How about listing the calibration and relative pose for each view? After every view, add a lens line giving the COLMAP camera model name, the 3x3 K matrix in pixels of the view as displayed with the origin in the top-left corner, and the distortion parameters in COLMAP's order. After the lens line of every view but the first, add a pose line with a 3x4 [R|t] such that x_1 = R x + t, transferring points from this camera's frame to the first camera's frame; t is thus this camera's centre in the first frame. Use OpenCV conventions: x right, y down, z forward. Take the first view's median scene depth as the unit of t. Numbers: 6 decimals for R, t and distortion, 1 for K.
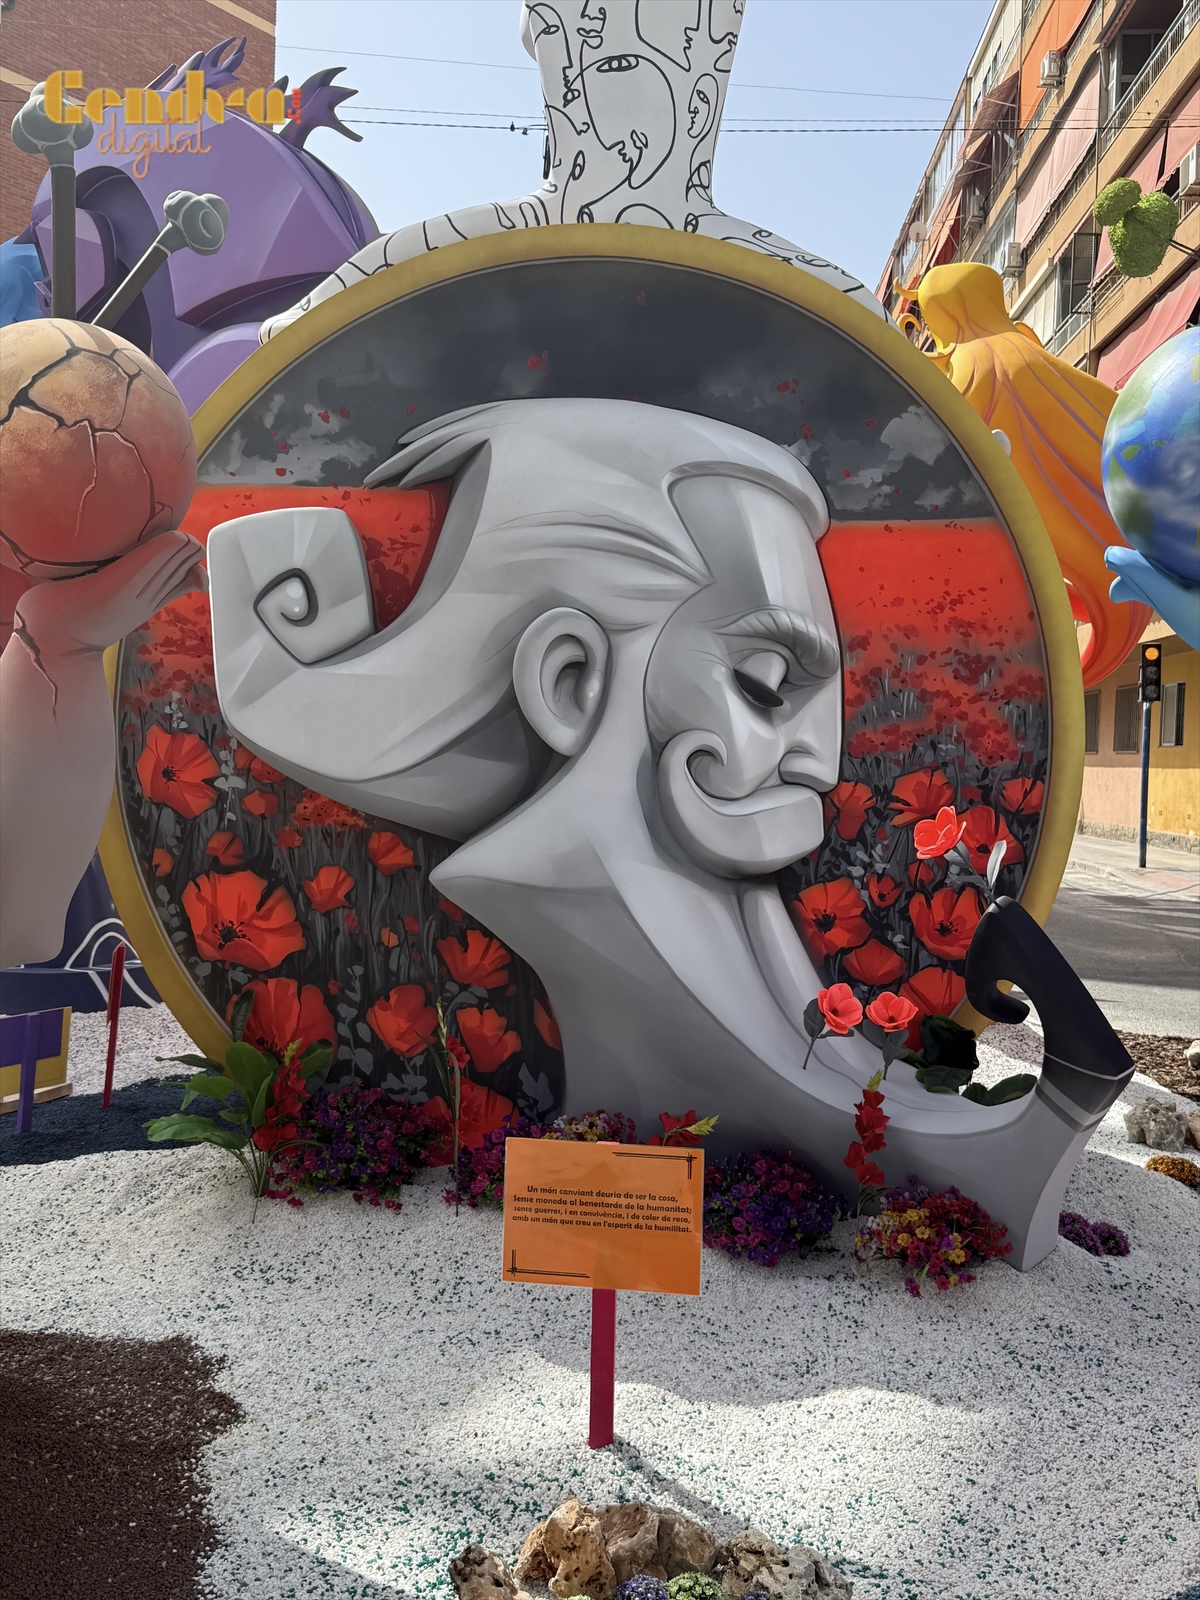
lens RADIAL K [[1604.4, 0, 598.1], [0, 1604.4, 794.8], [0, 0, 1]] dist [0.172301, -0.371310]
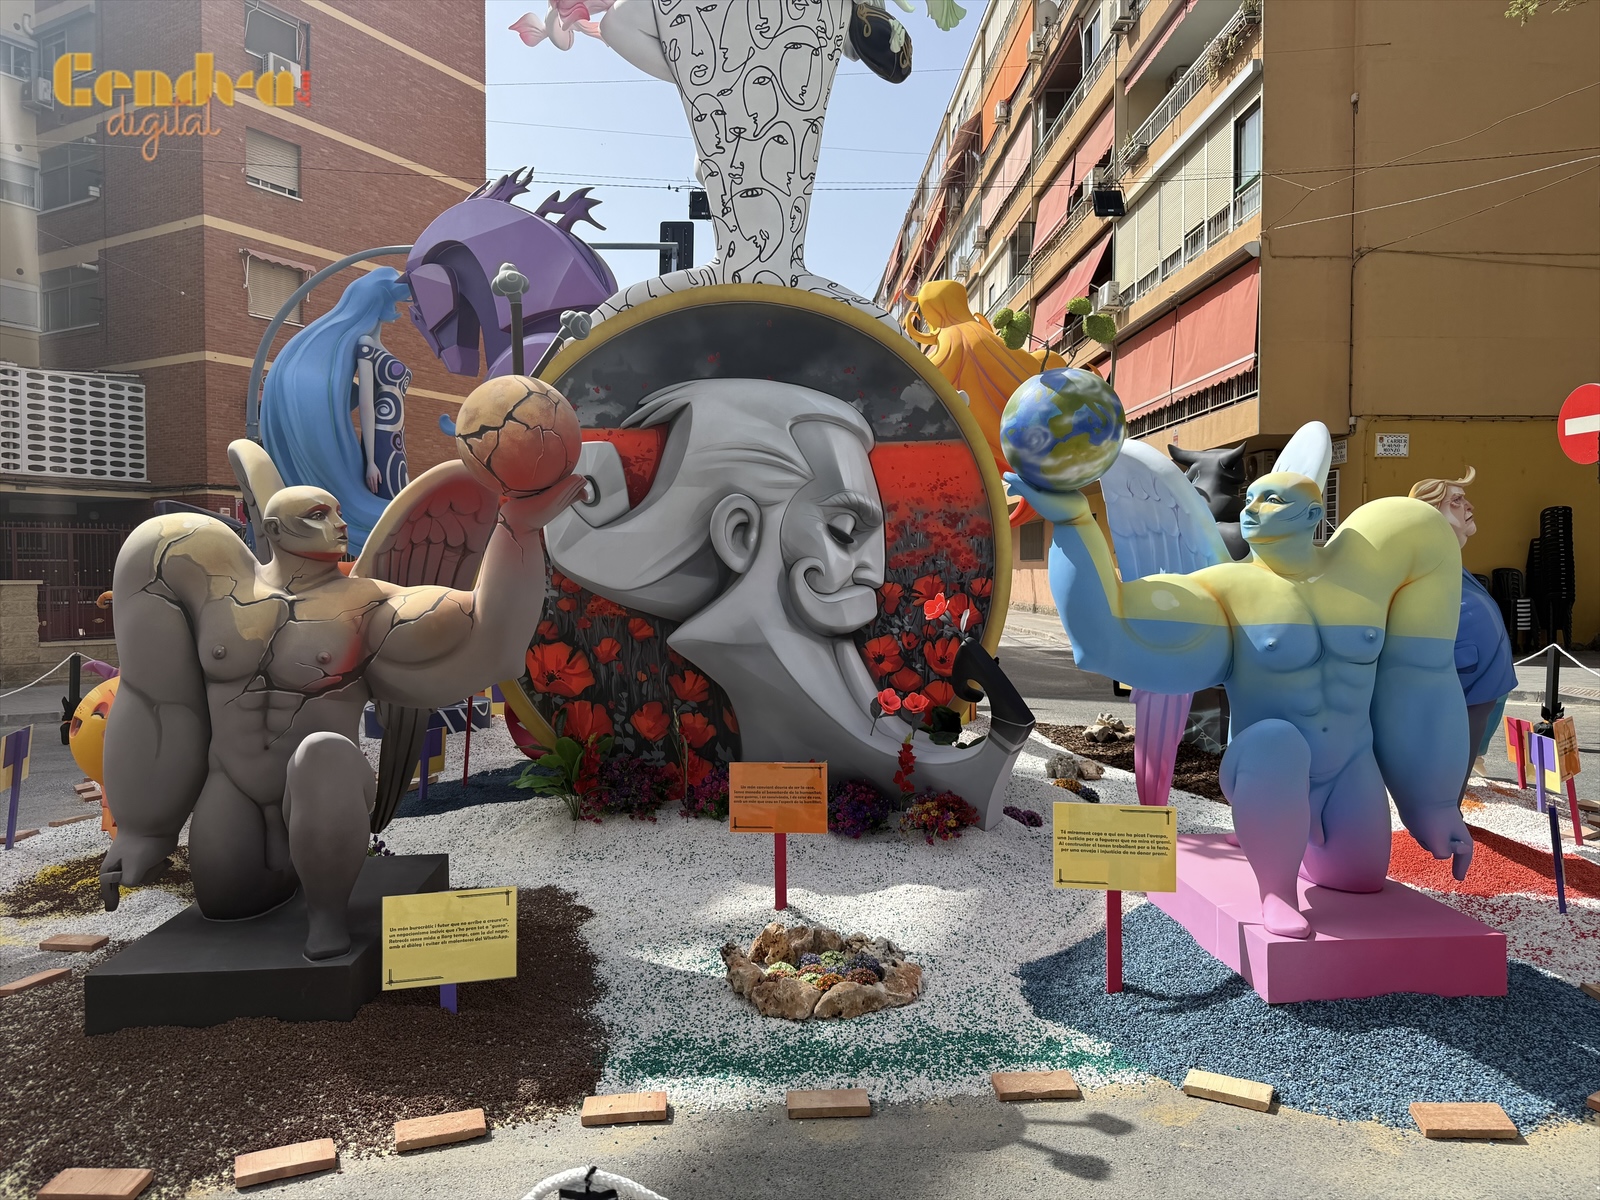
lens RADIAL K [[1114.3, 0, 797.8], [0, 1114.3, 604.2], [0, 0, 1]] dist [0.145294, -0.271974]
pose [[0.996565, -0.032090, 0.076348, -0.048730], [0.031595, 0.999471, 0.007678, 0.003635], [-0.076554, -0.005239, 0.997052, -0.272744]]
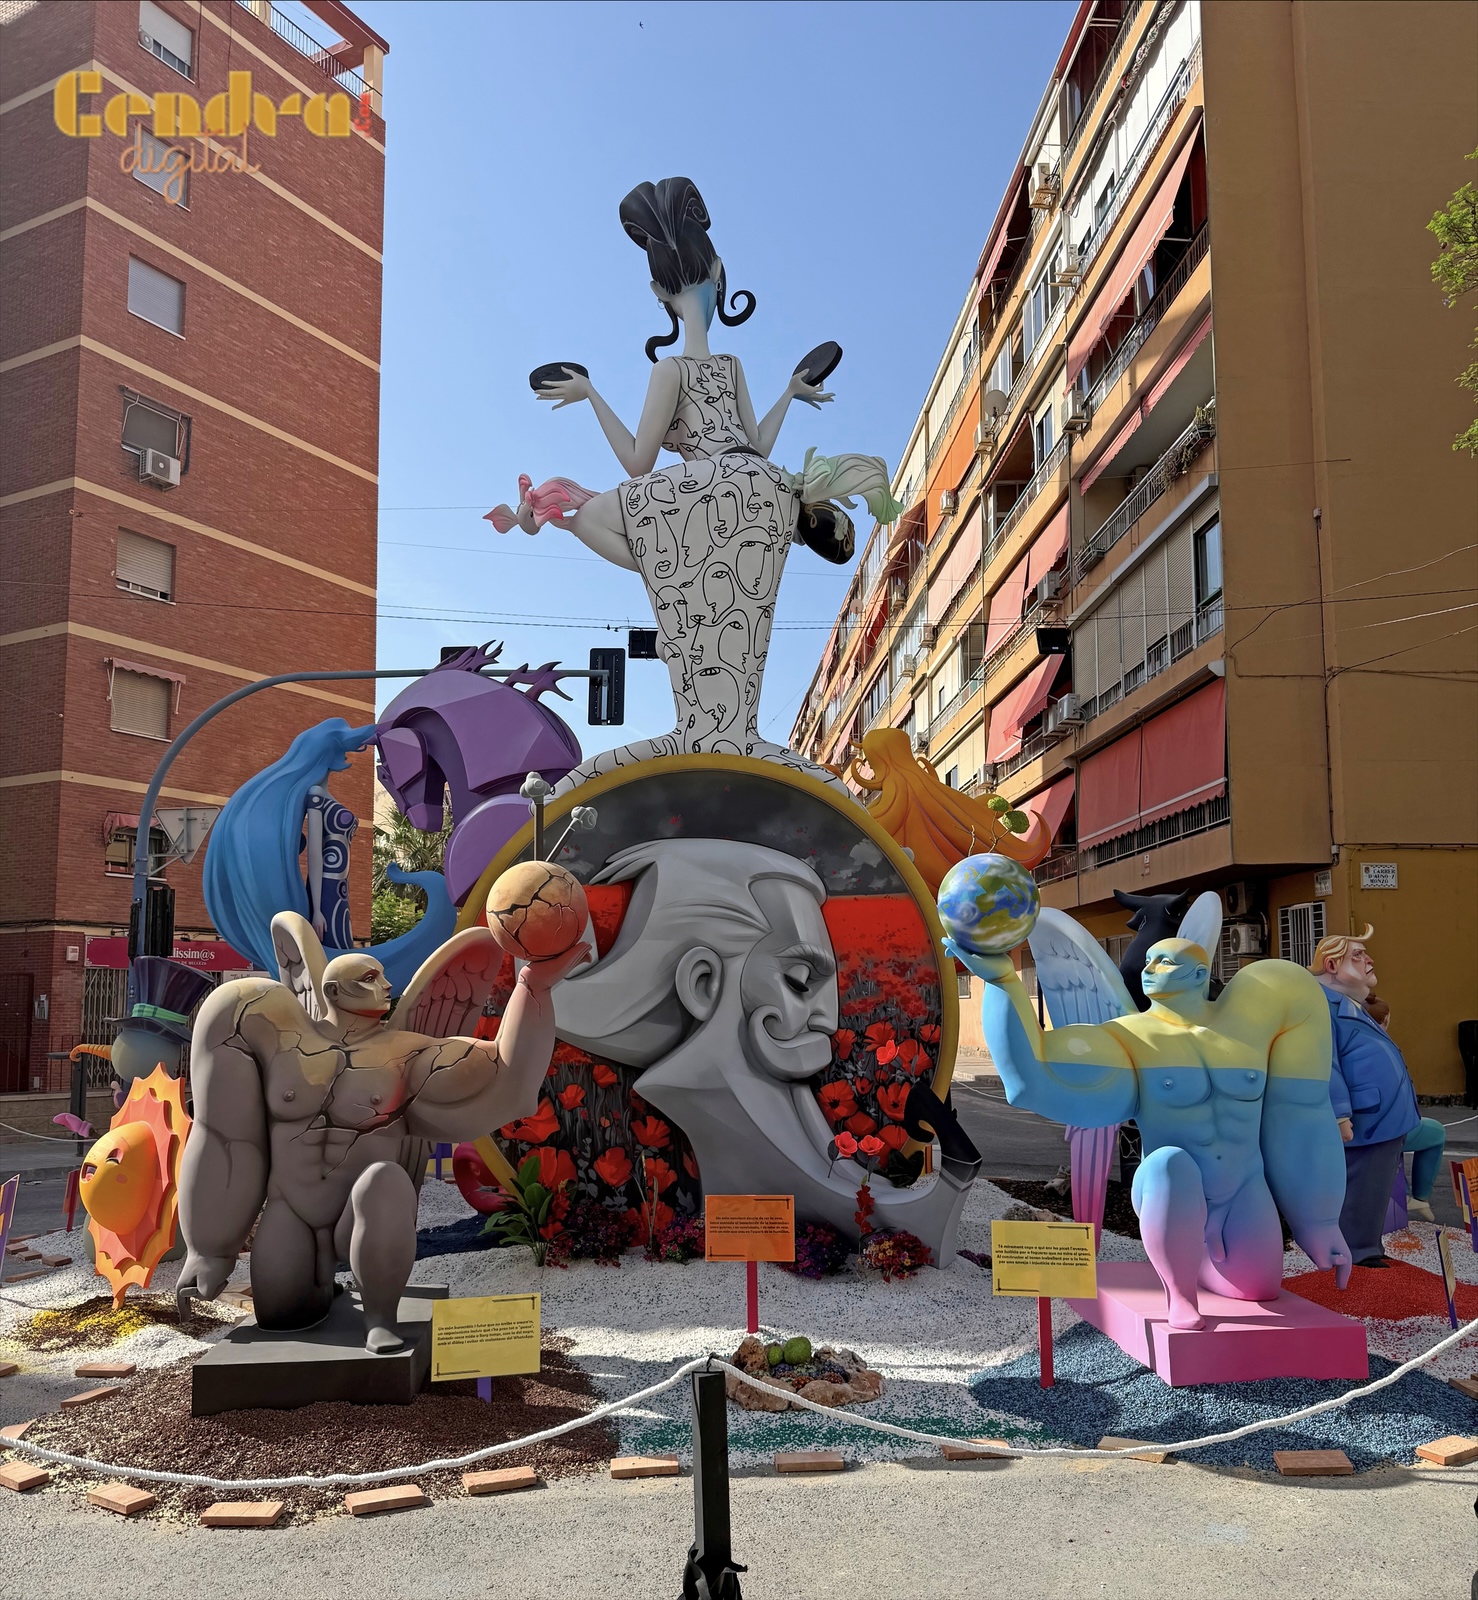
lens RADIAL K [[1372.4, 0, 738.4], [0, 1372.4, 867.2], [0, 0, 1]] dist [0.158298, -0.295614]
pose [[0.994983, -0.024914, 0.096890, -0.125765], [0.036931, 0.991559, -0.124287, 0.000003], [-0.092976, 0.127241, 0.987504, -0.651432]]
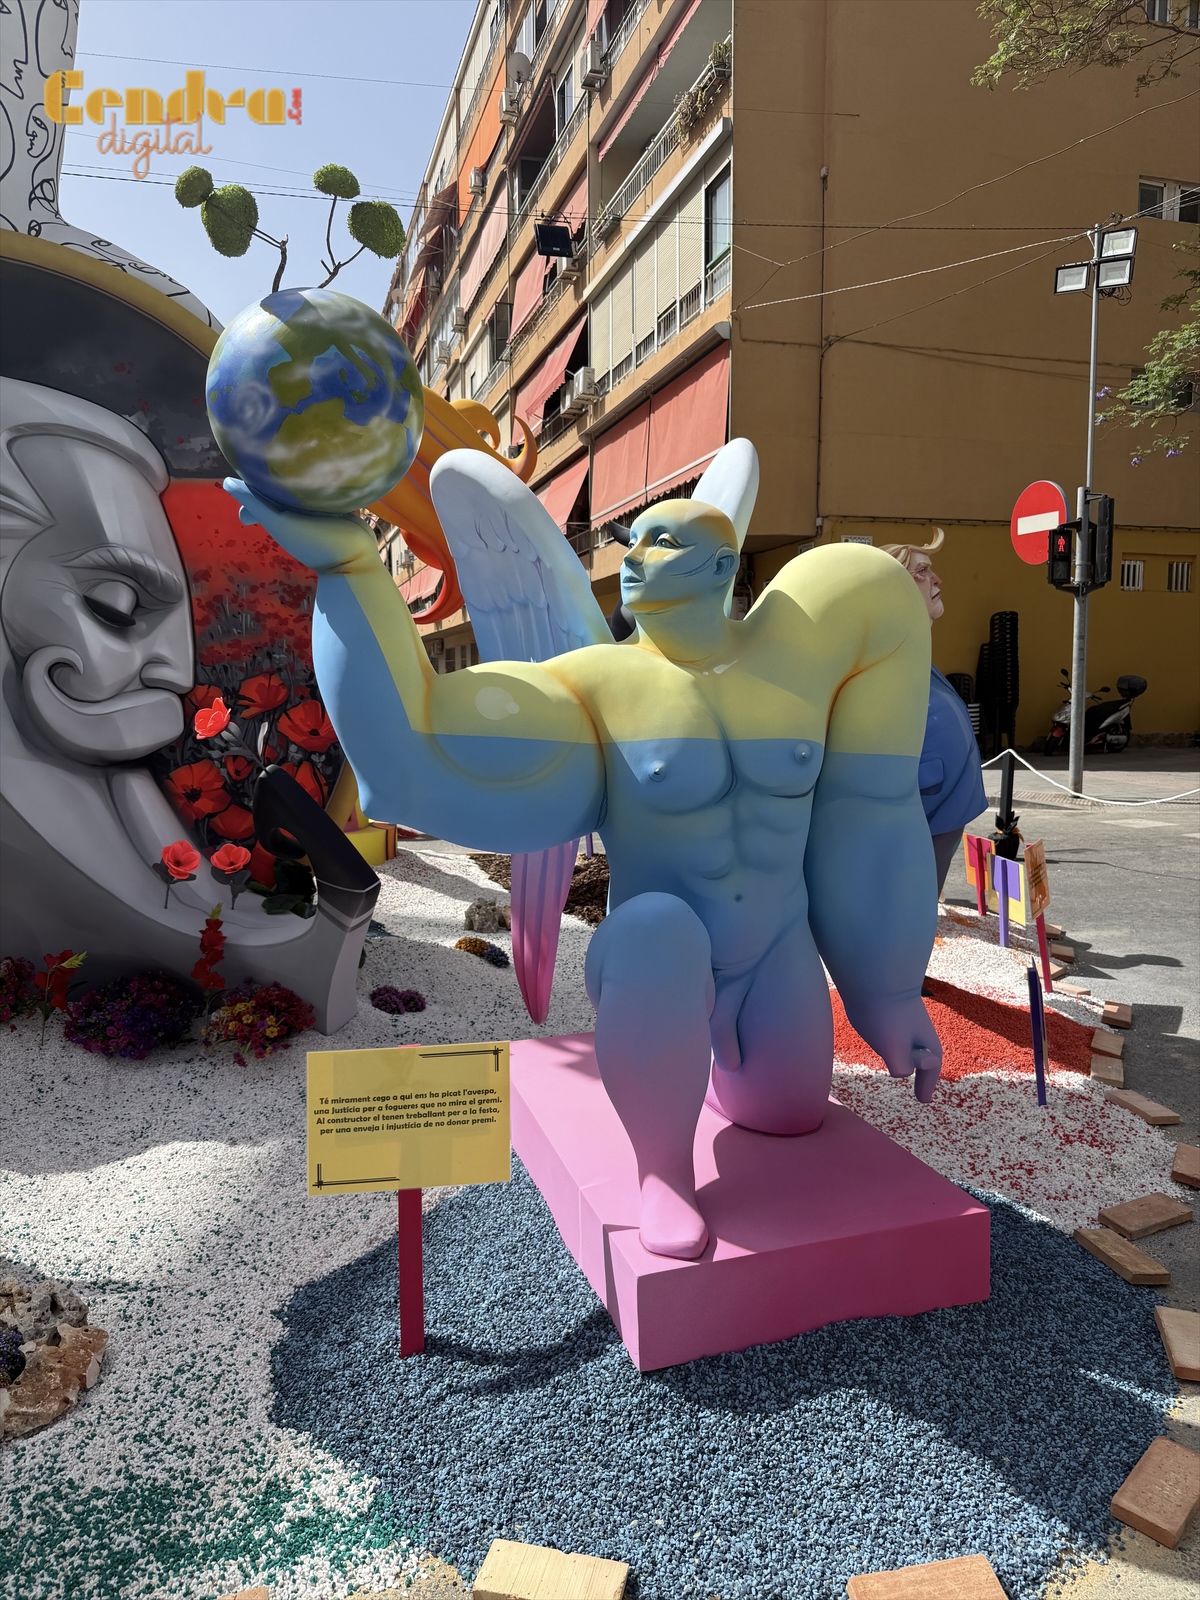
lens RADIAL K [[1114.3, 0, 594.8], [0, 1114.3, 805.1], [0, 0, 1]] dist [0.145294, -0.271974]
pose [[0.945261, -0.070881, 0.318523, 0.157577], [0.042705, 0.994599, 0.094595, 0.015359], [-0.323507, -0.075814, 0.943184, 0.036507]]
